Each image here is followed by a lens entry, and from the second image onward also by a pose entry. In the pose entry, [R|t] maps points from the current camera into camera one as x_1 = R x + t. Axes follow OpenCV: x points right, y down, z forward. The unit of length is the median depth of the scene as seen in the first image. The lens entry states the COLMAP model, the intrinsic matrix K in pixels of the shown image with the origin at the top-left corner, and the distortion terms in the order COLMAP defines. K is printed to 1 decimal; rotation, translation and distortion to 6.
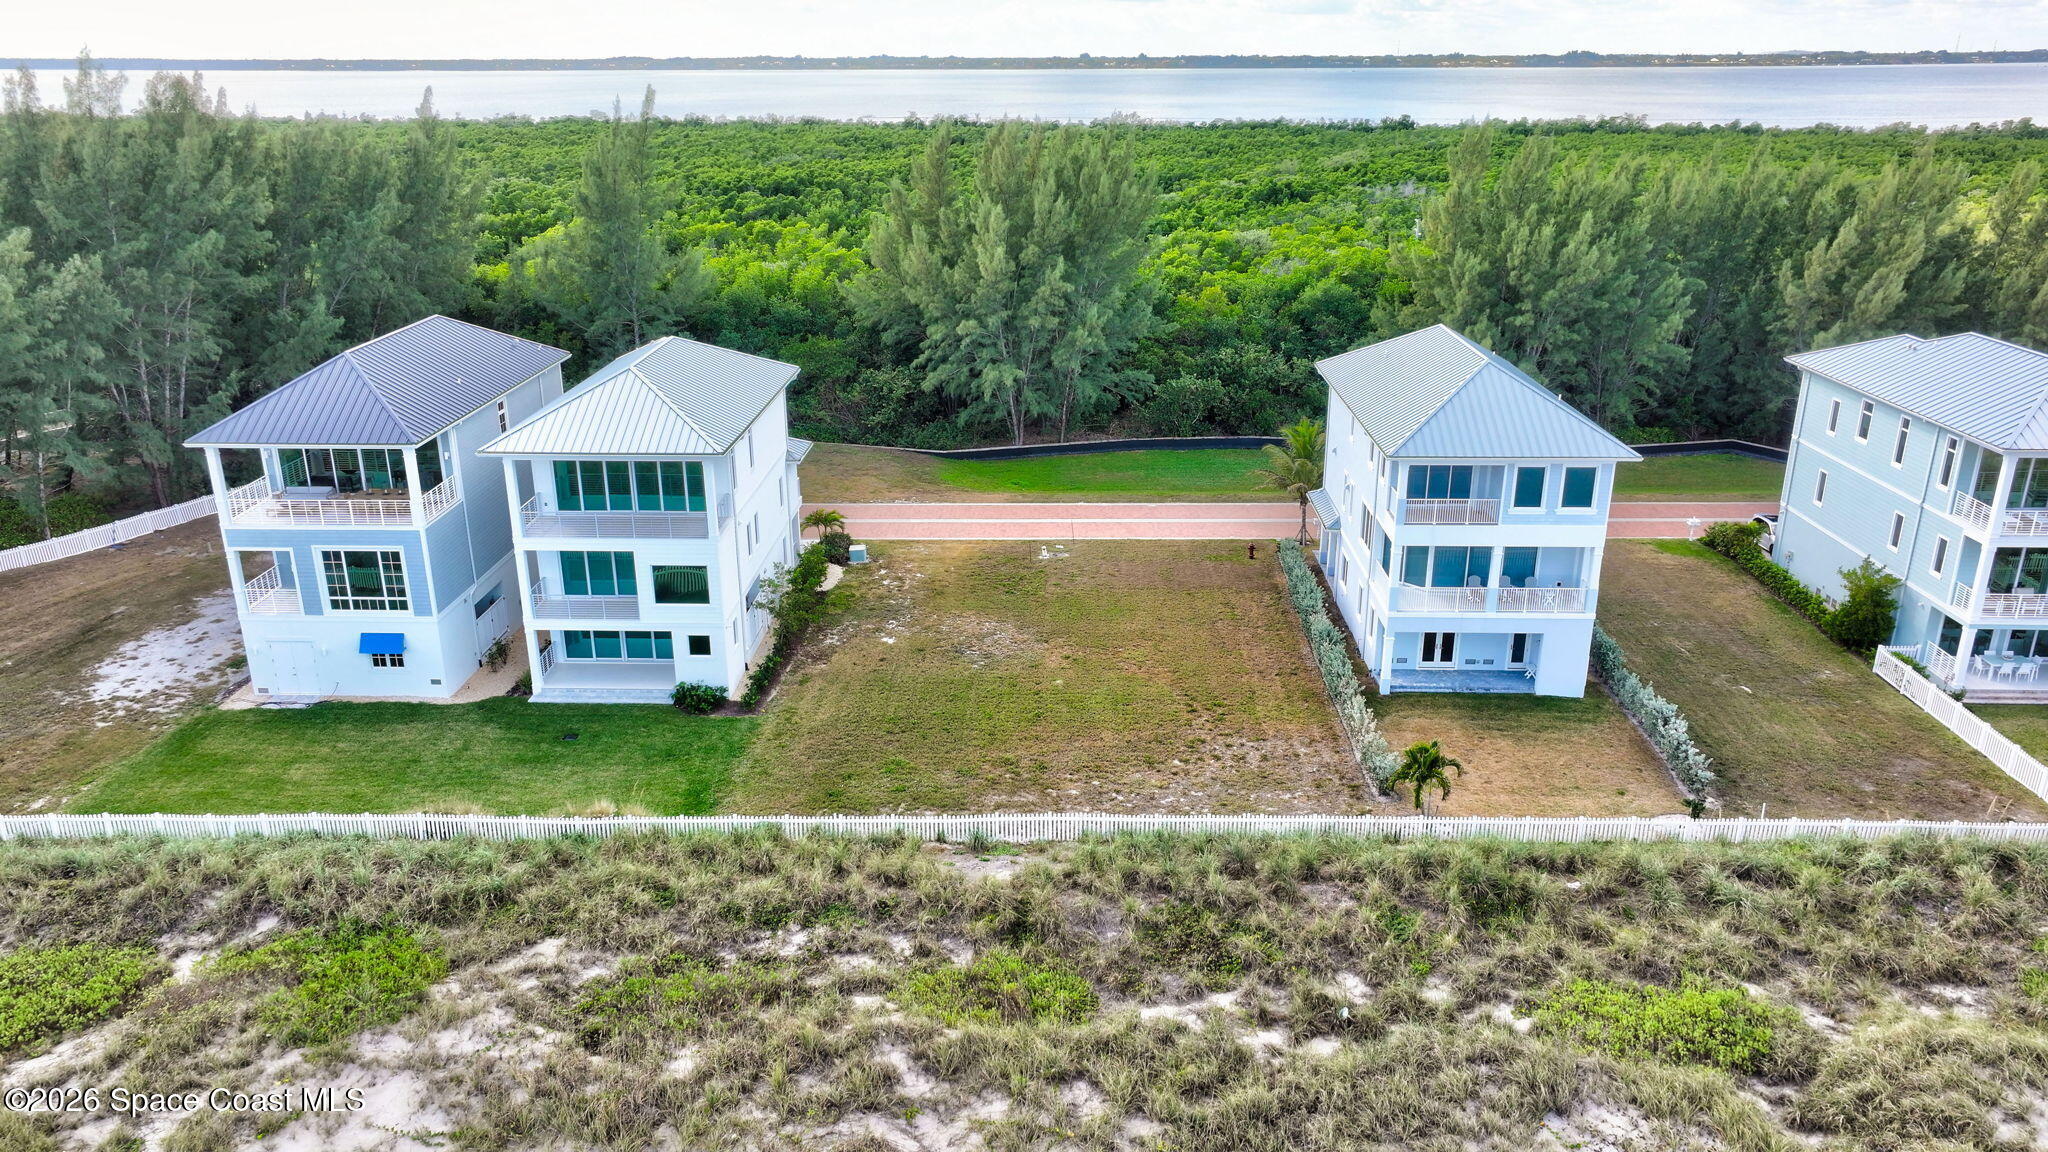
lens RADIAL K [[1461.7, 0, 1024.0], [0, 1461.7, 576.0], [0, 0, 1]] dist [0.010373, 0.001833]
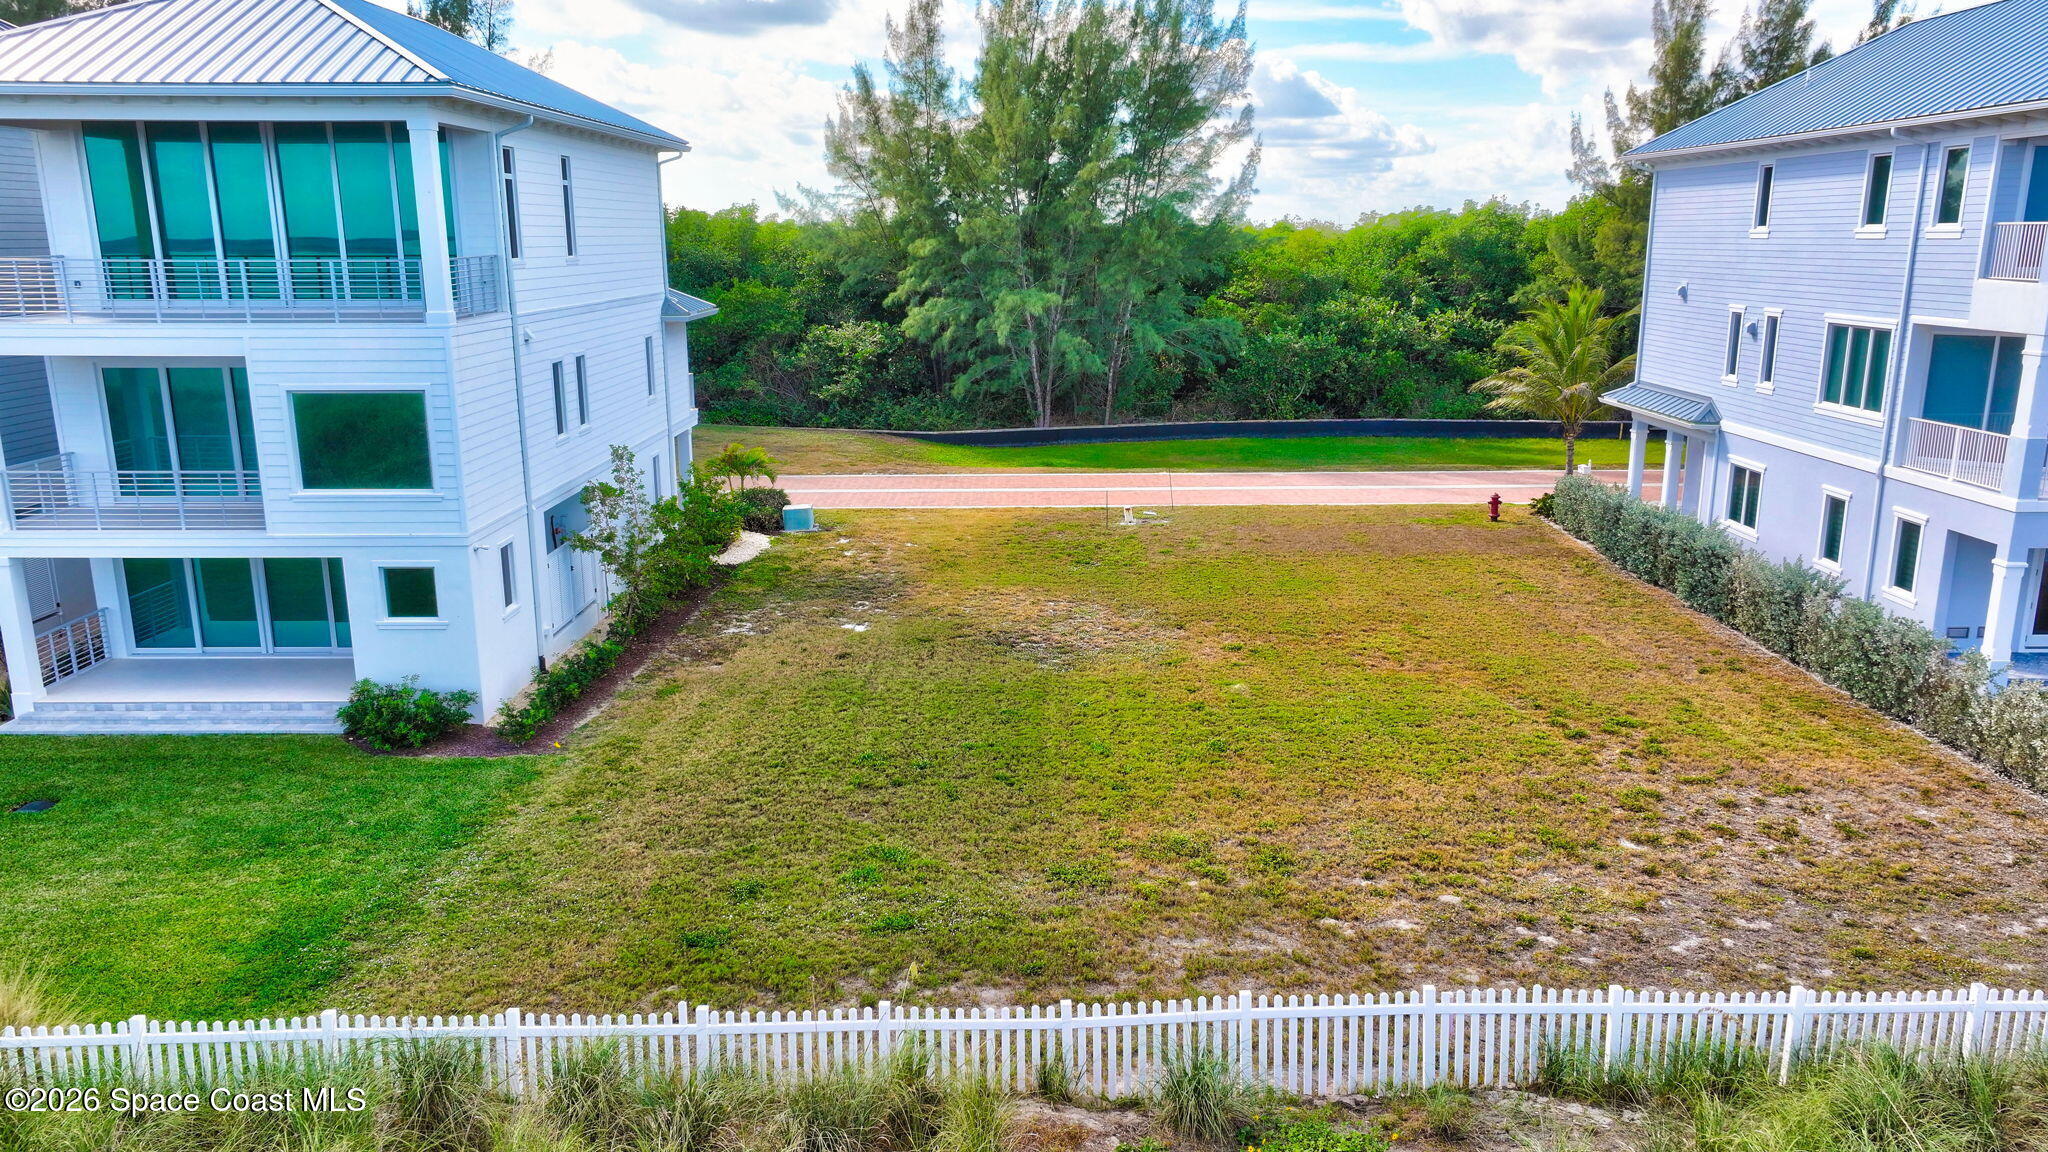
lens RADIAL K [[1444.6, 0, 1024.0], [0, 1444.6, 576.0], [0, 0, 1]] dist [0.000182, 0.006880]
pose [[0.999464, -0.006034, 0.032161, -0.057700], [0.009685, 0.993365, -0.114599, 0.091508], [-0.031257, 0.114850, 0.992891, 0.575358]]
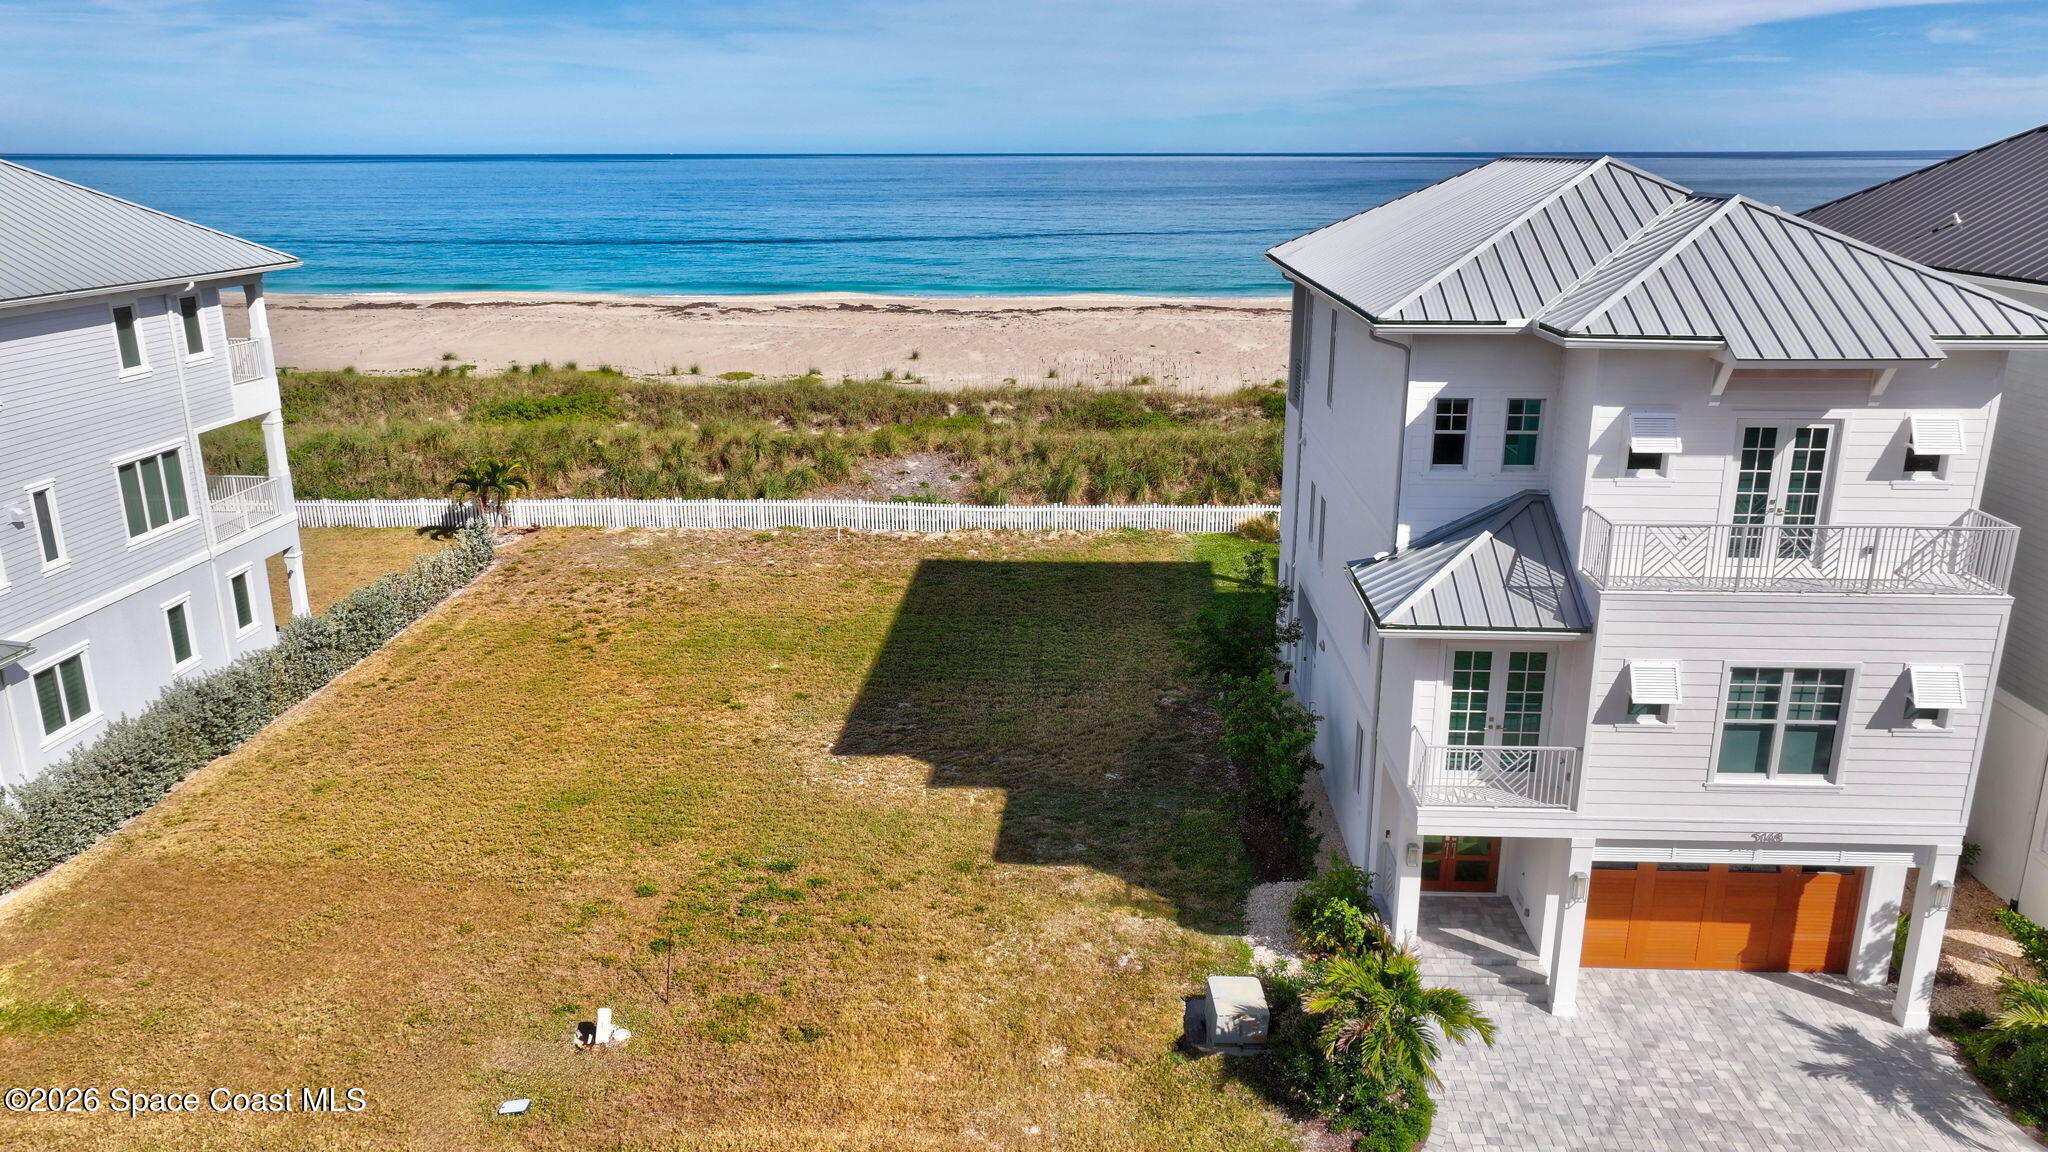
lens RADIAL K [[1444.6, 0, 1024.0], [0, 1444.6, 576.0], [0, 0, 1]] dist [0.000182, 0.006880]
pose [[-0.999870, 0.000425, 0.016112, -0.096465], [0.009889, 0.805571, 0.592416, -0.337268], [-0.012727, 0.592499, -0.805471, 1.523484]]
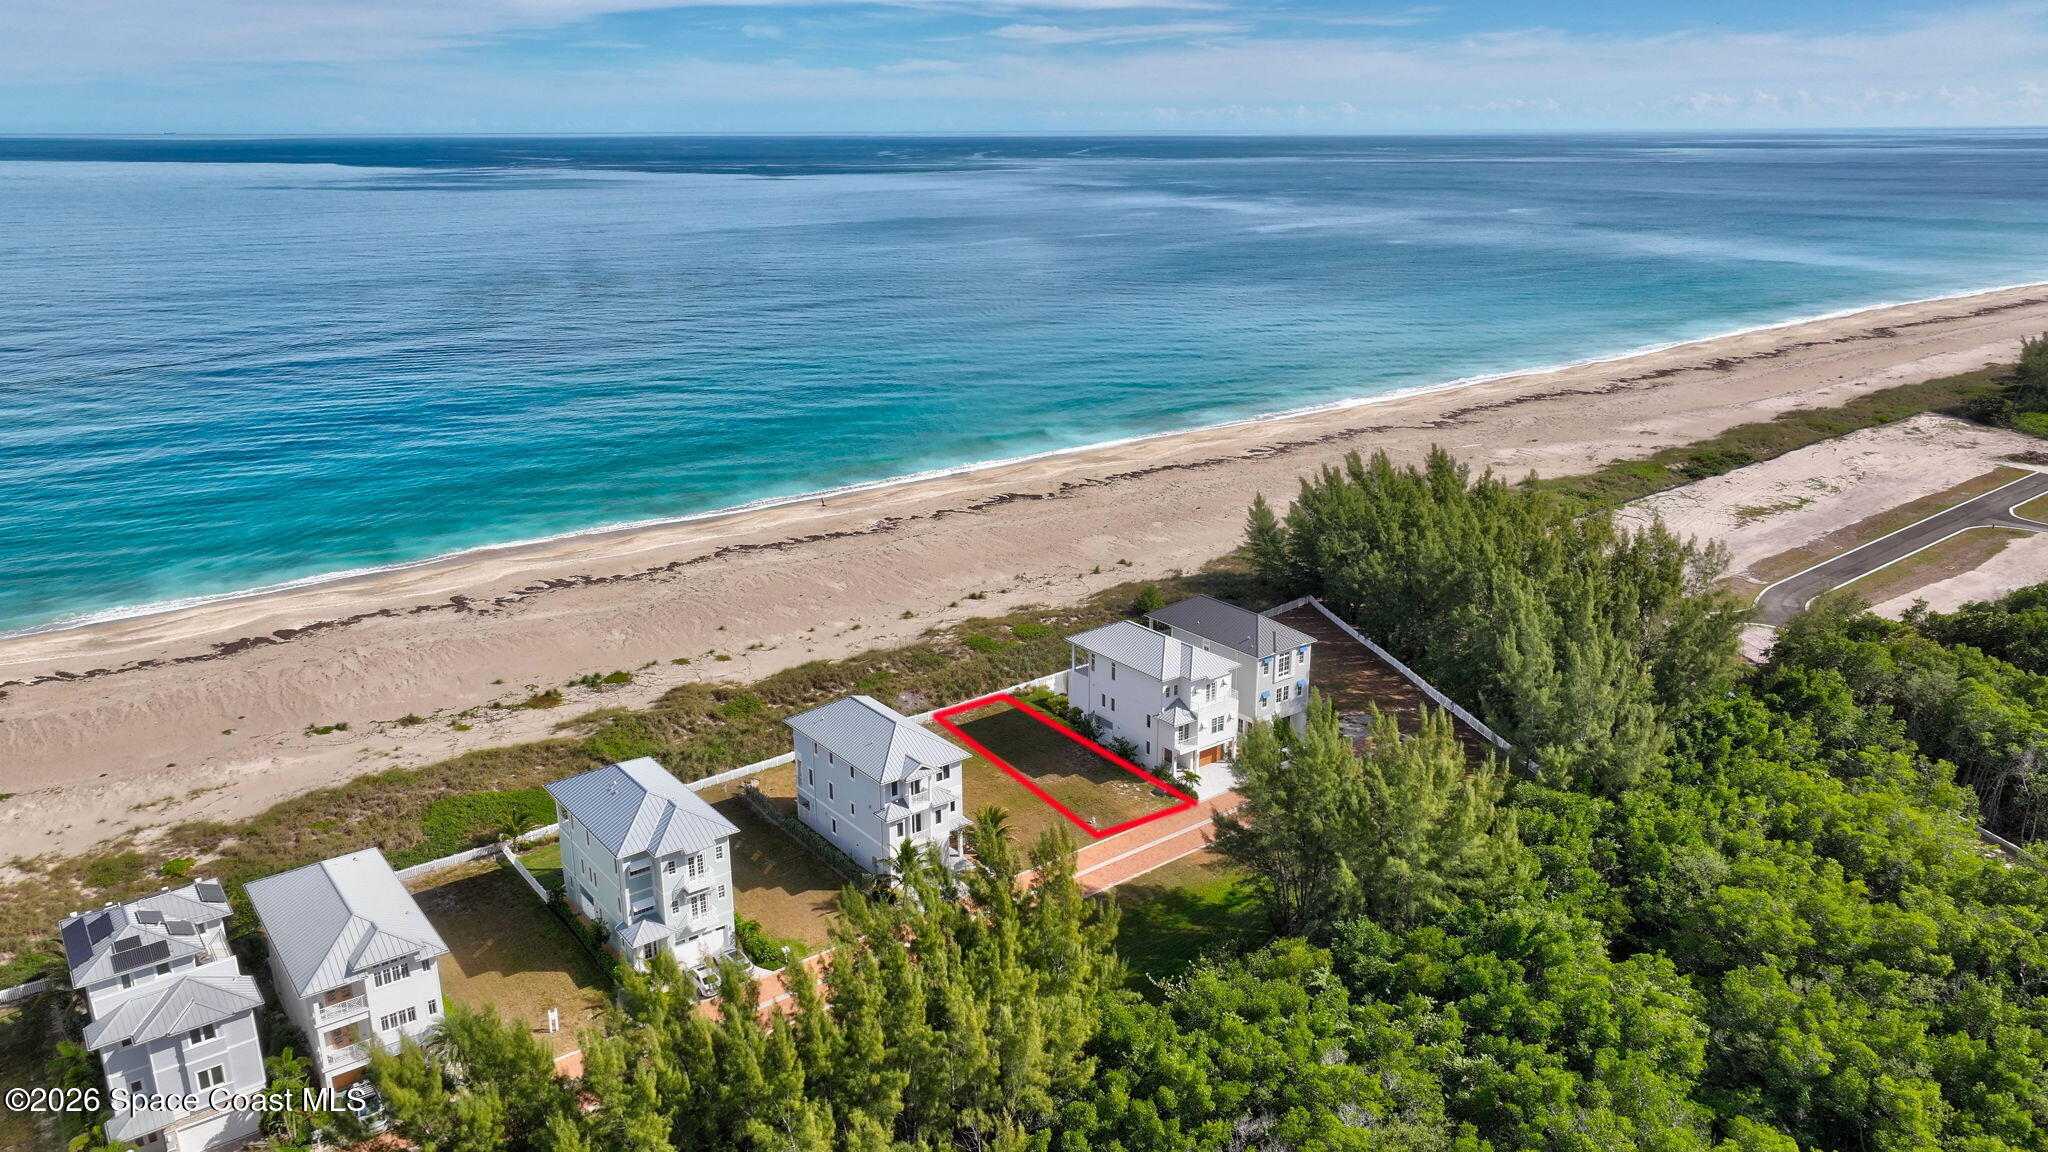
lens RADIAL K [[1461.7, 0, 1024.0], [0, 1461.7, 576.0], [0, 0, 1]] dist [0.010373, 0.001833]
pose [[-0.767616, 0.195380, -0.610403, 1.477277], [-0.215733, 0.818058, 0.533142, -1.584738], [0.603510, 0.540933, -0.585805, 2.397147]]
